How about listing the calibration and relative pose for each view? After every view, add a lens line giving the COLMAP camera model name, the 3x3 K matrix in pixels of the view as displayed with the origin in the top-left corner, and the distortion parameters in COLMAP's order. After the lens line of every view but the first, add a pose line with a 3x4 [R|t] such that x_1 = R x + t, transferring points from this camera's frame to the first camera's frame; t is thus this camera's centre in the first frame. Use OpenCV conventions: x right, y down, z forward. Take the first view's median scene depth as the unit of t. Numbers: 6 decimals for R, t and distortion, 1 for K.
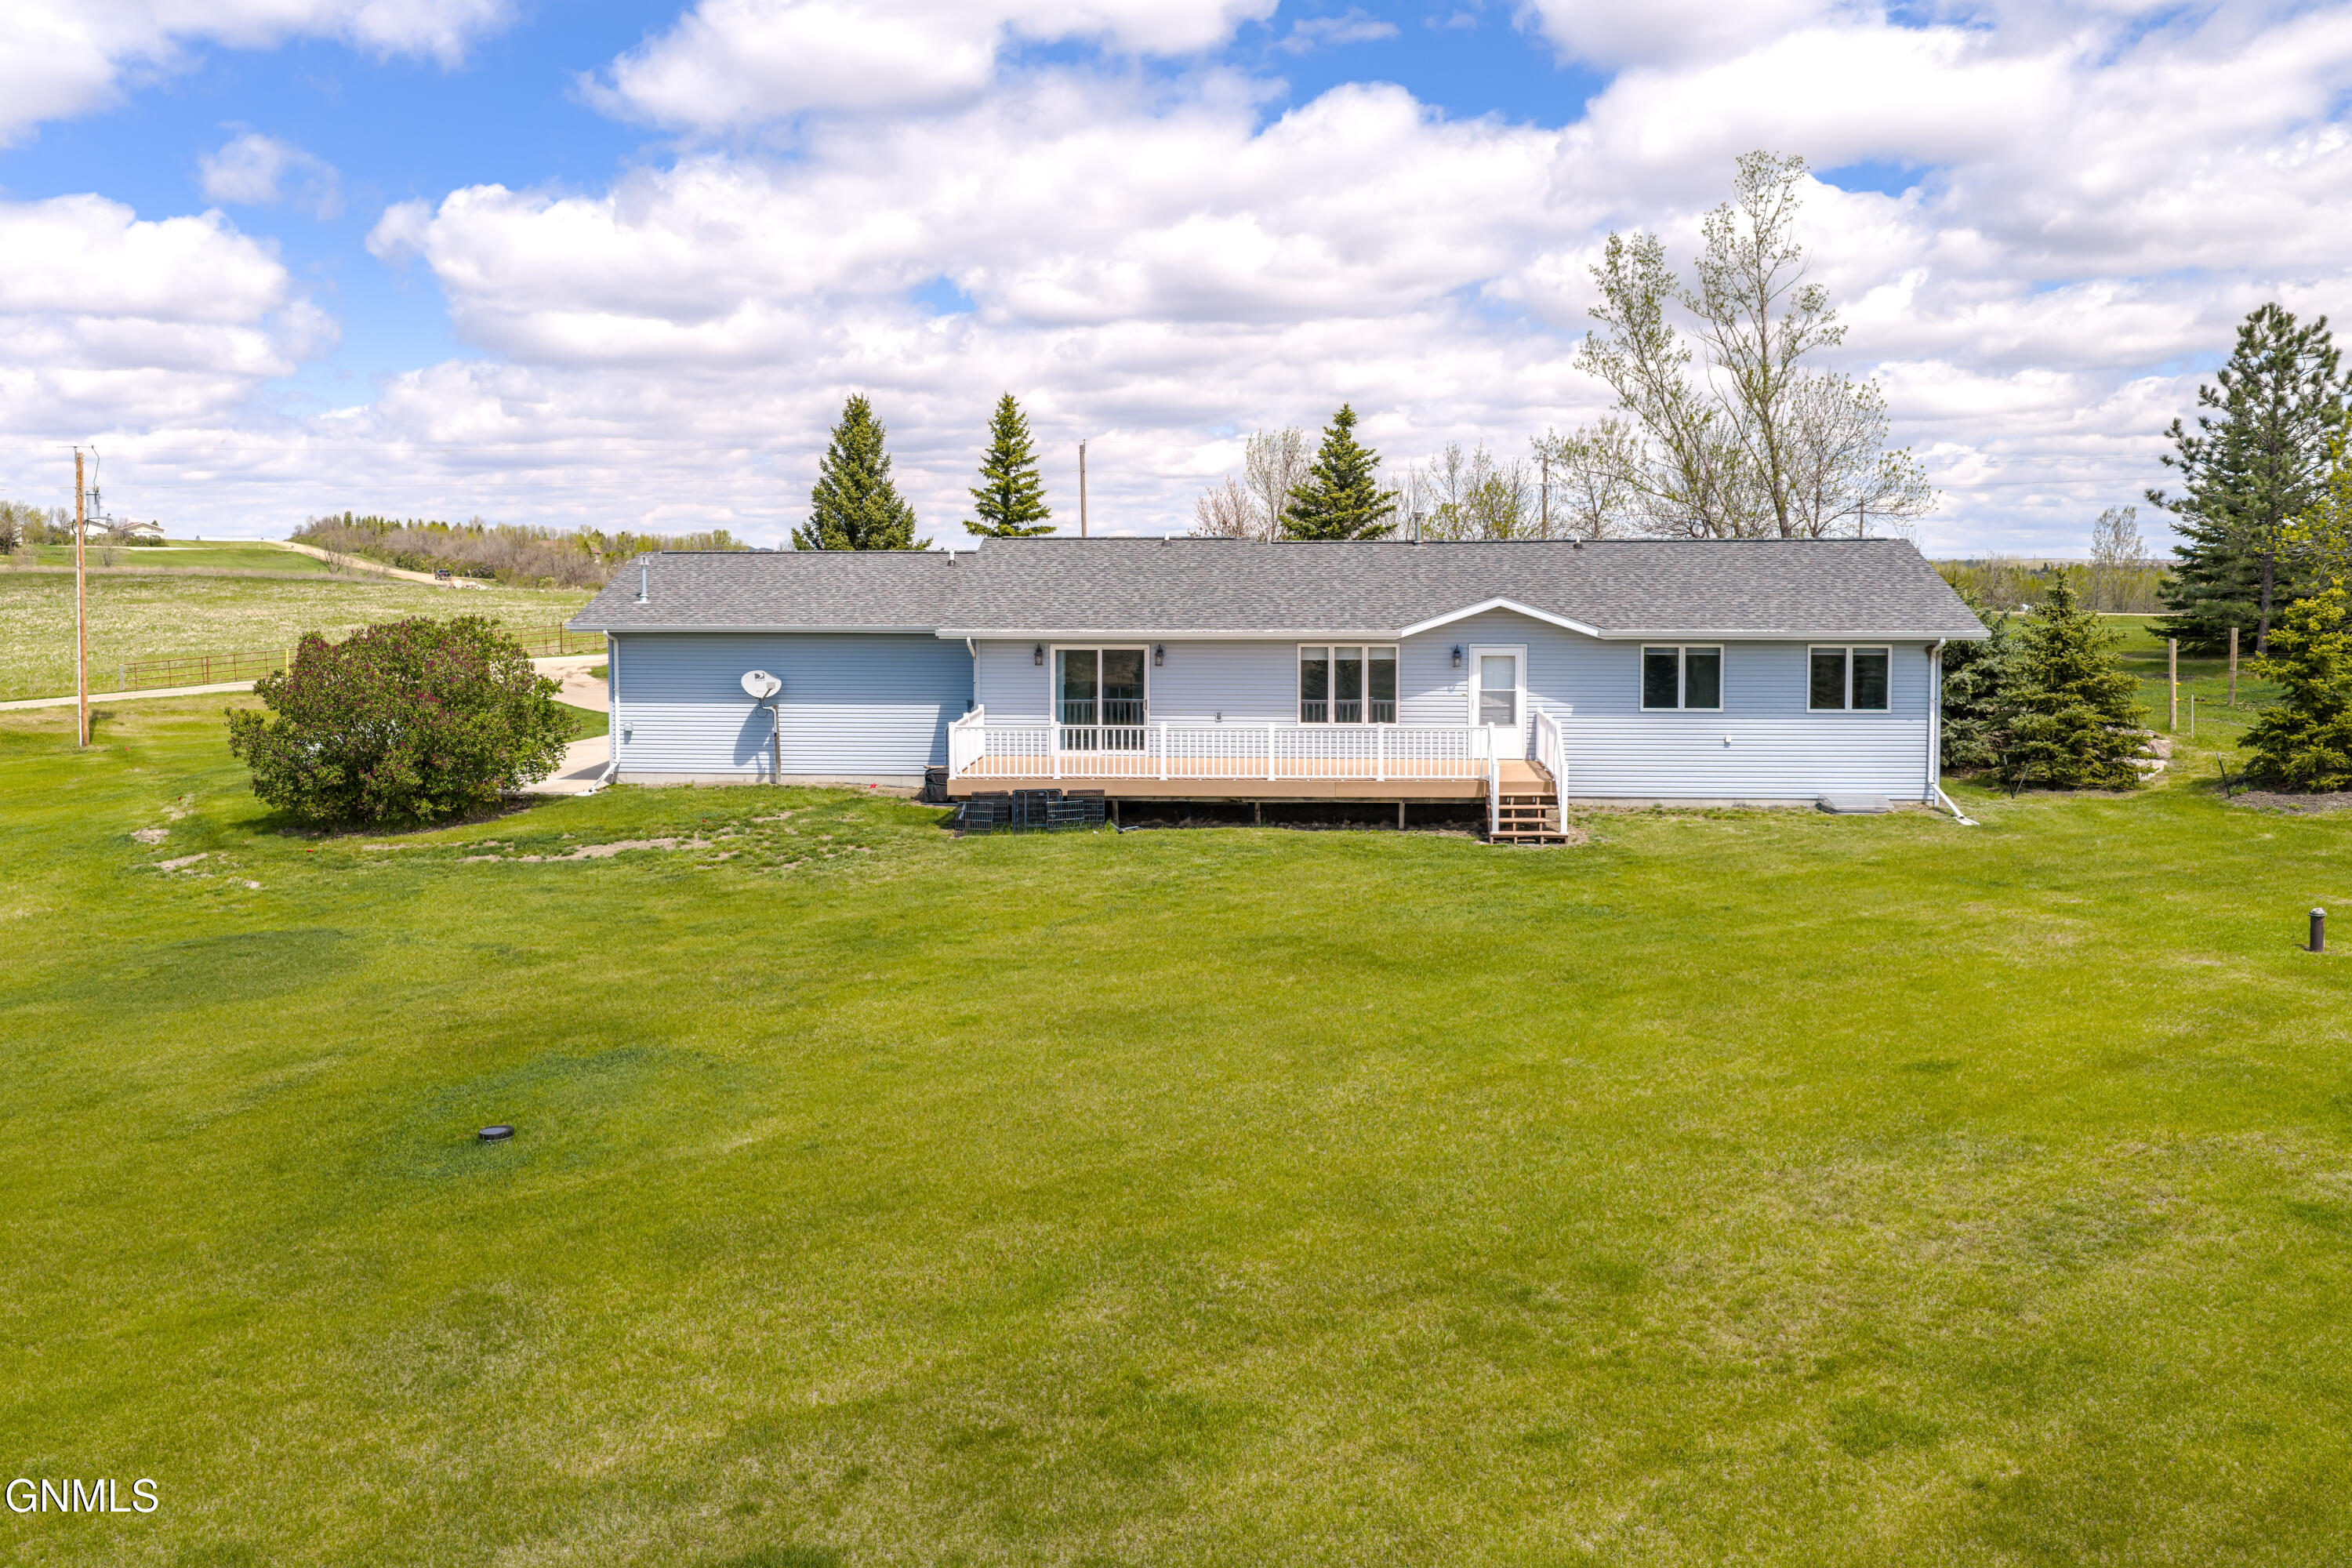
lens RADIAL K [[1948.4, 0, 1193.2], [0, 1948.4, 763.4], [0, 0, 1]] dist [0.023312, -0.042829]
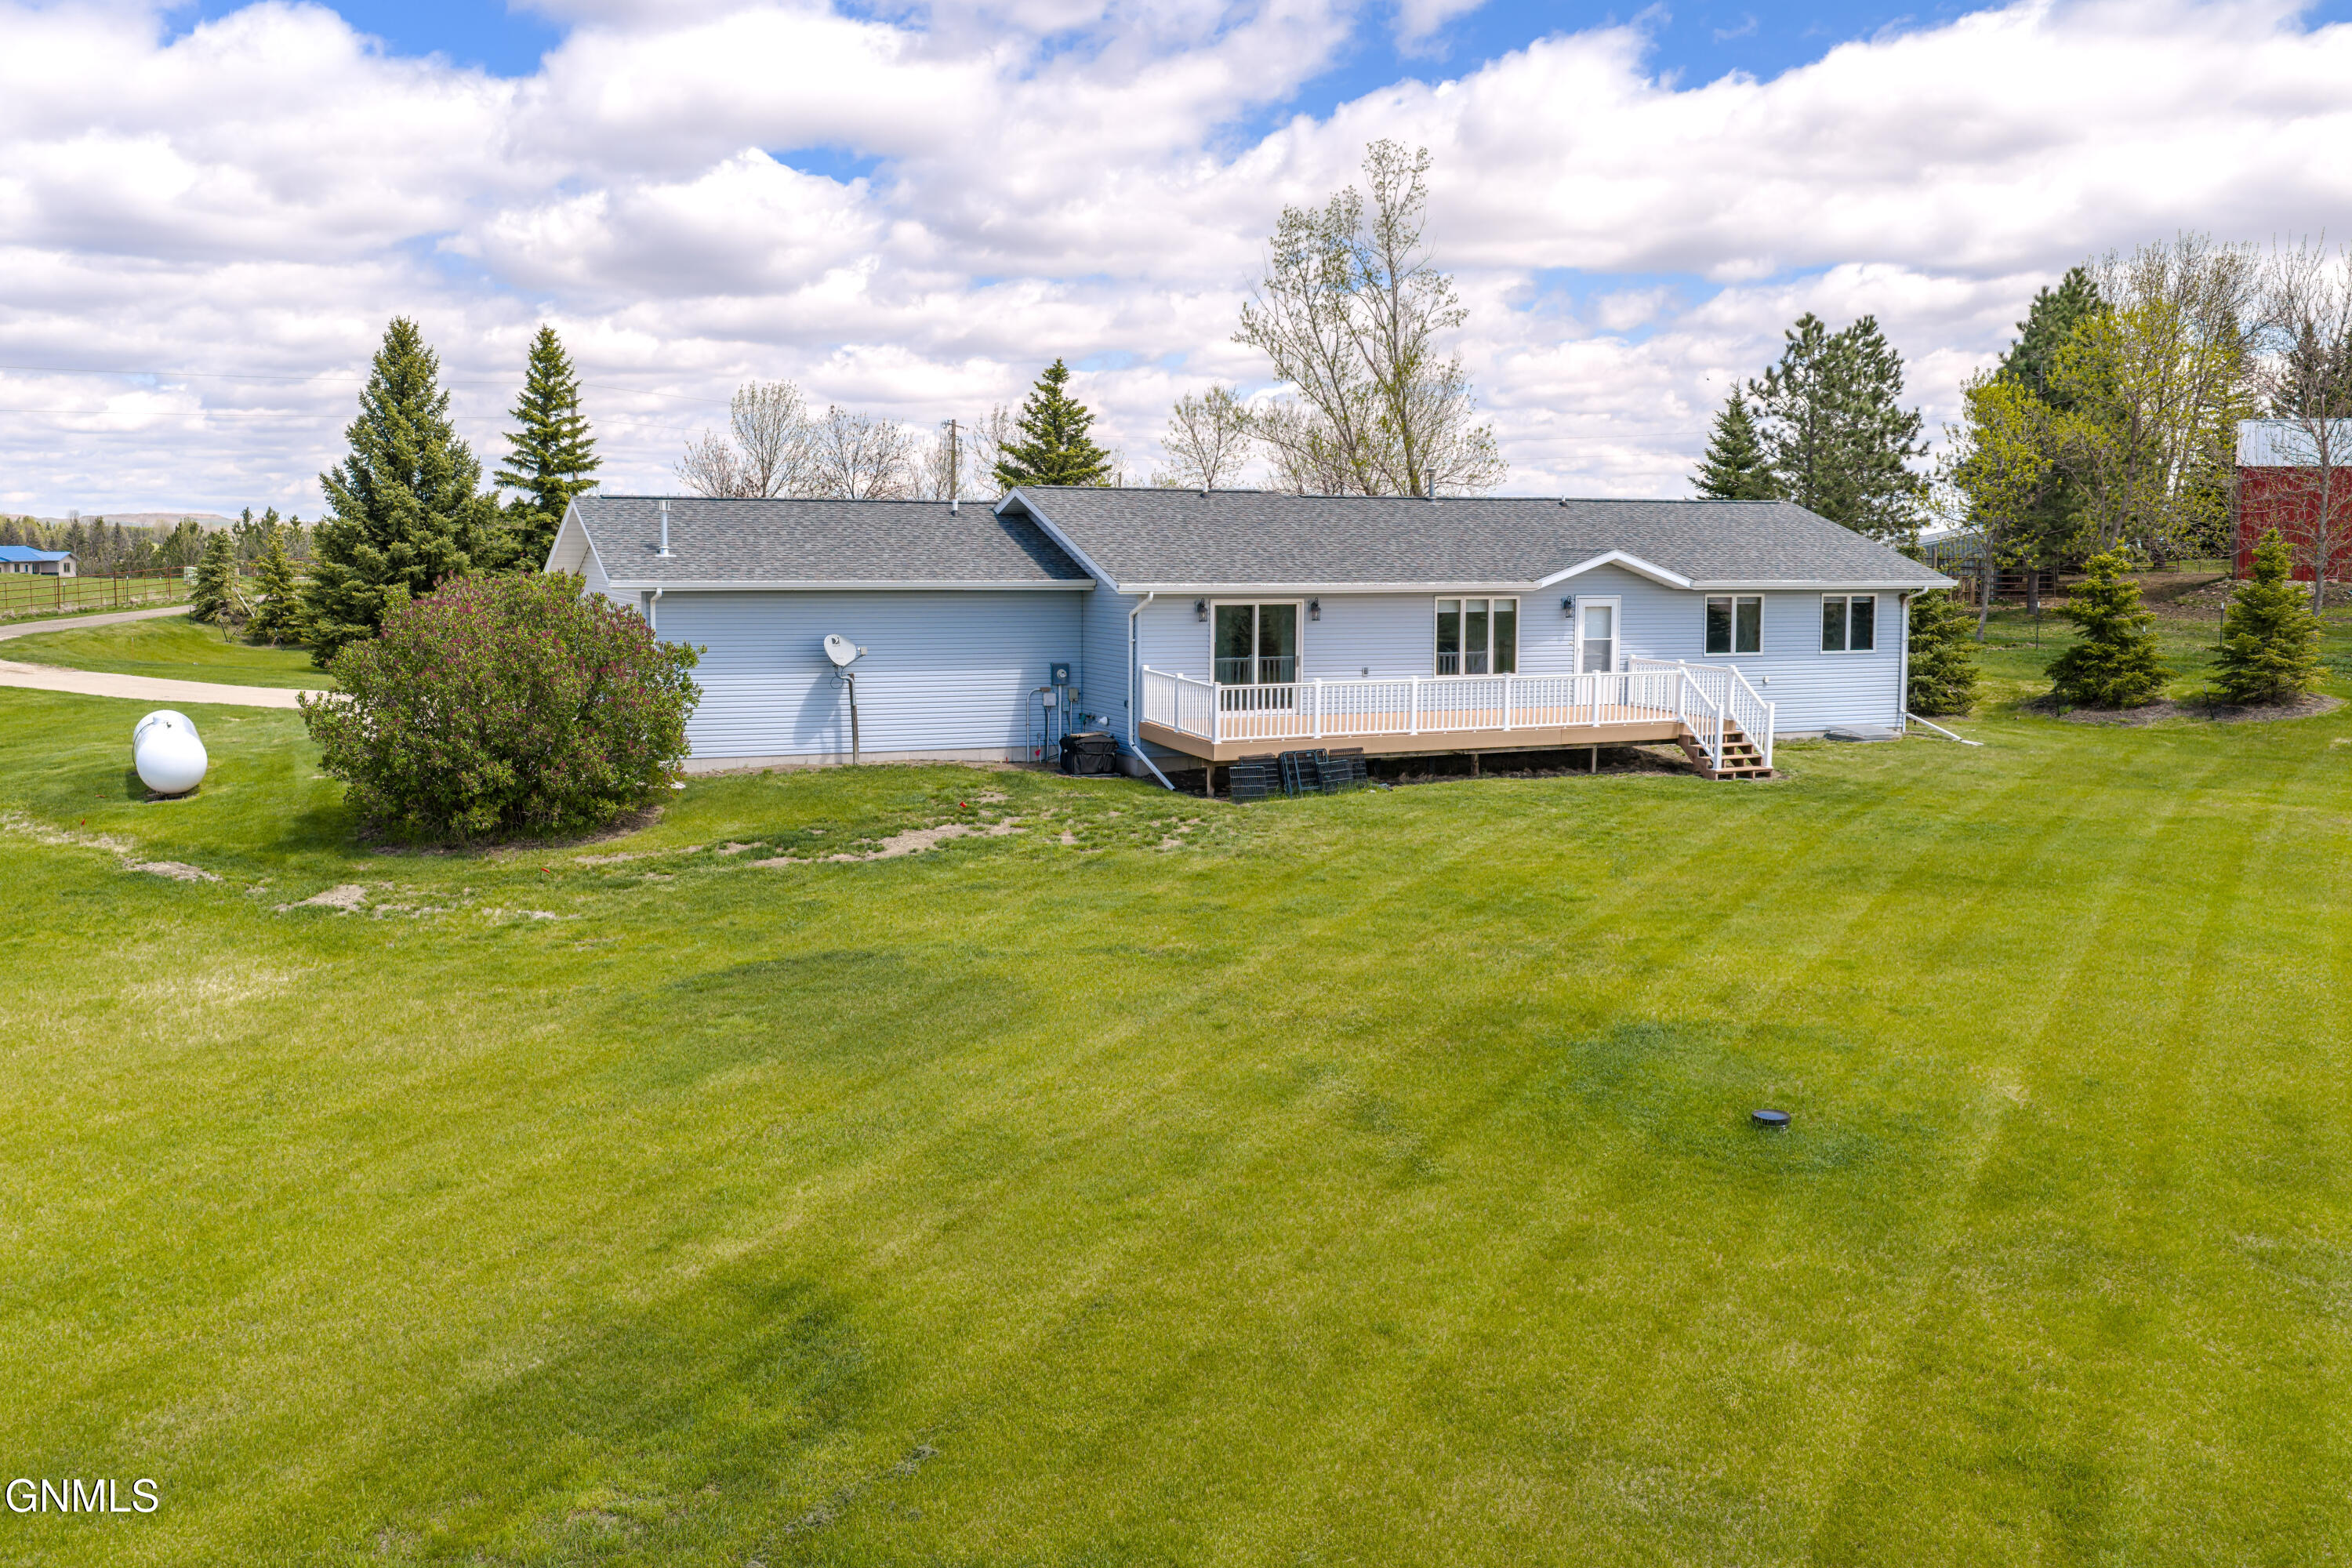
lens RADIAL K [[1948.4, 0, 1163.7], [0, 1948.4, 805.8], [0, 0, 1]] dist [0.023312, -0.042829]
pose [[0.879395, -0.057895, 0.472559, -0.293940], [0.041478, 0.998121, 0.045096, -0.002688], [-0.474282, -0.020057, 0.880144, 0.096275]]
